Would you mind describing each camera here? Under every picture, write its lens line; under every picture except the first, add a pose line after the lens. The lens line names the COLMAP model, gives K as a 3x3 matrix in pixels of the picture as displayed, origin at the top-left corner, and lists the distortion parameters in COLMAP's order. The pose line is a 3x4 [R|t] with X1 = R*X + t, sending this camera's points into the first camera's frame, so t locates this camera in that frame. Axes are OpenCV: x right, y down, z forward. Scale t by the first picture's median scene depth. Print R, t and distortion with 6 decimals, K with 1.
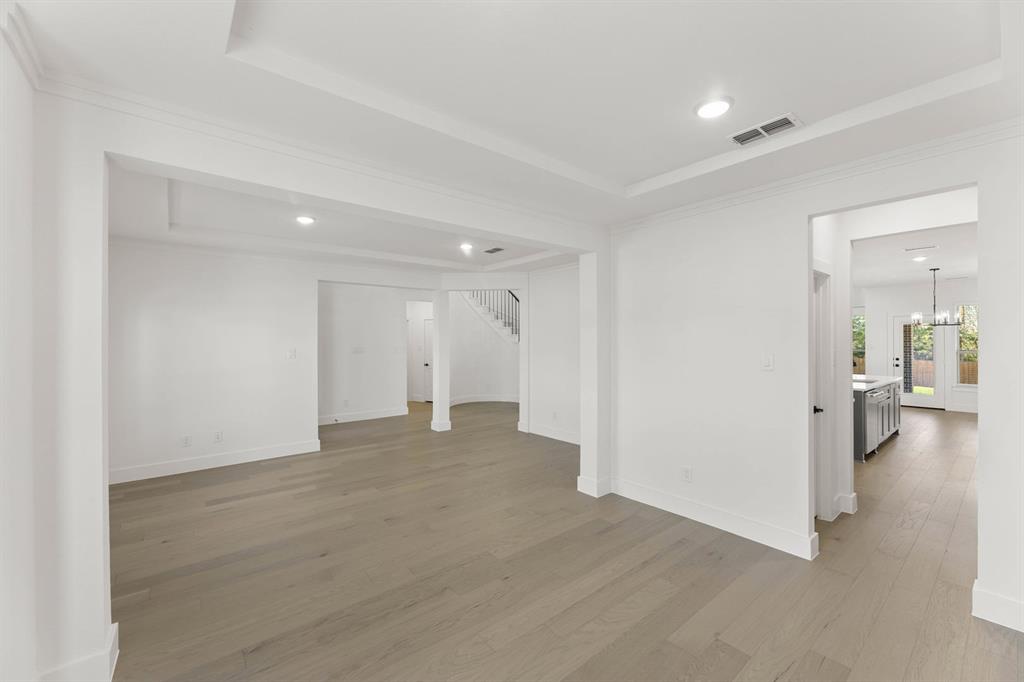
lens RADIAL K [[414.9, 0, 515.4], [0, 414.9, 342.8], [0, 0, 1]] dist [0.002668, -0.000493]
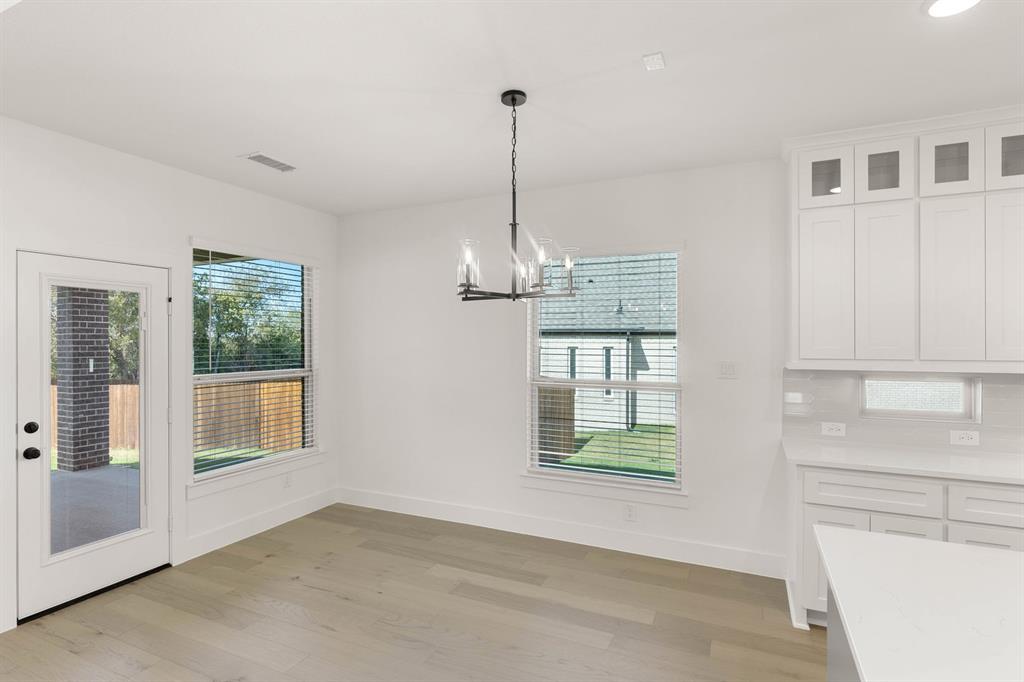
lens RADIAL K [[510.4, 0, 507.5], [0, 510.4, 342.3], [0, 0, 1]] dist [0.002682, 0.000846]
pose [[-0.415288, -0.003959, 0.909681, 0.537023], [0.000965, 0.999988, 0.004792, -0.010791], [-0.909689, 0.002868, -0.415279, 0.873954]]
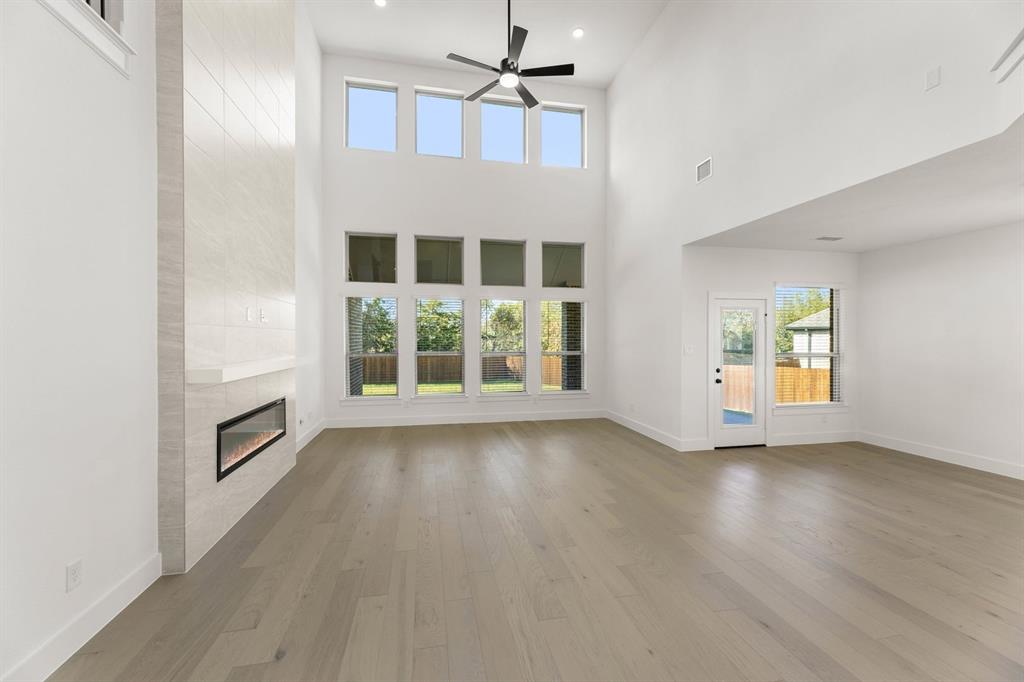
lens RADIAL K [[414.9, 0, 508.6], [0, 414.9, 338.5], [0, 0, 1]] dist [0.002668, -0.000493]
pose [[0.476725, -0.006762, 0.879027, 0.261791], [0.004918, 0.999975, 0.005026, -0.010249], [-0.879039, 0.001927, 0.476746, 0.982084]]
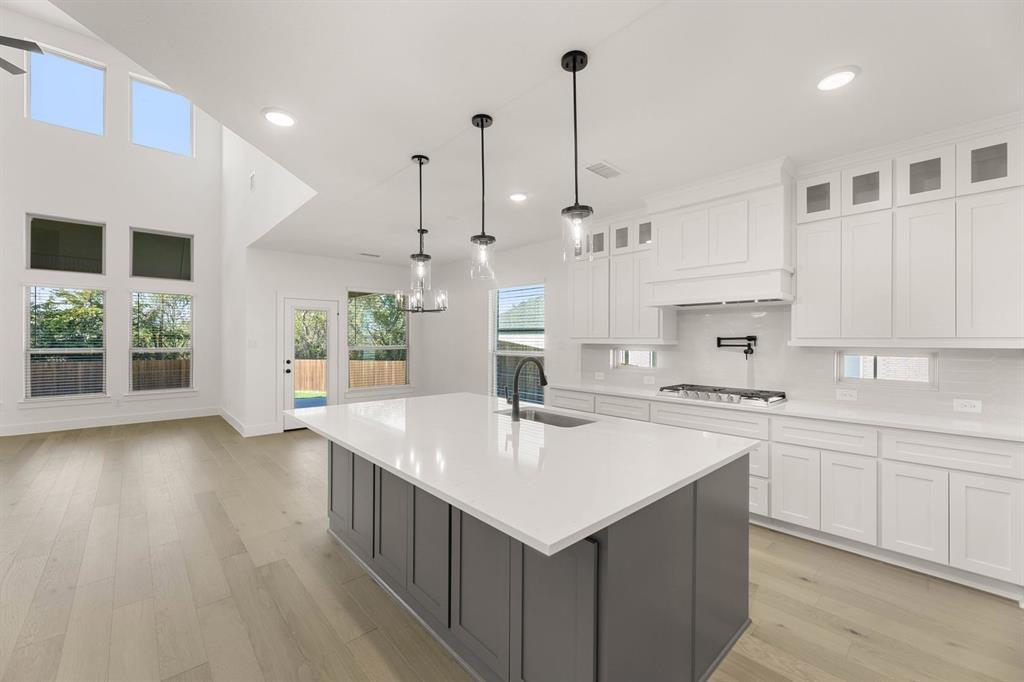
lens RADIAL K [[414.9, 0, 512.0], [0, 414.9, 343.2], [0, 0, 1]] dist [0.002668, -0.000493]
pose [[-0.039604, -0.015515, 0.999095, 0.241879], [0.000495, 0.999879, 0.015547, -0.000441], [-0.999215, 0.001111, -0.039592, 0.669989]]
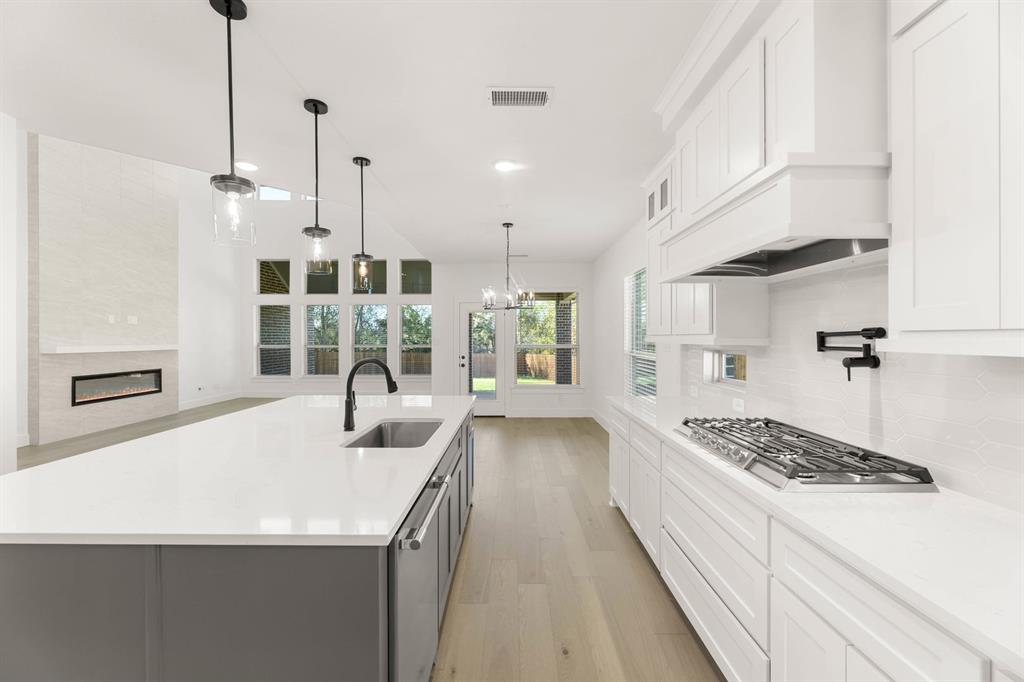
lens RADIAL K [[414.9, 0, 509.9], [0, 414.9, 334.2], [0, 0, 1]] dist [0.002668, -0.000493]
pose [[0.650313, -0.000252, 0.759666, 0.389923], [0.007199, 0.999957, -0.005831, 0.001542], [-0.759632, 0.009261, 0.650287, 0.432209]]
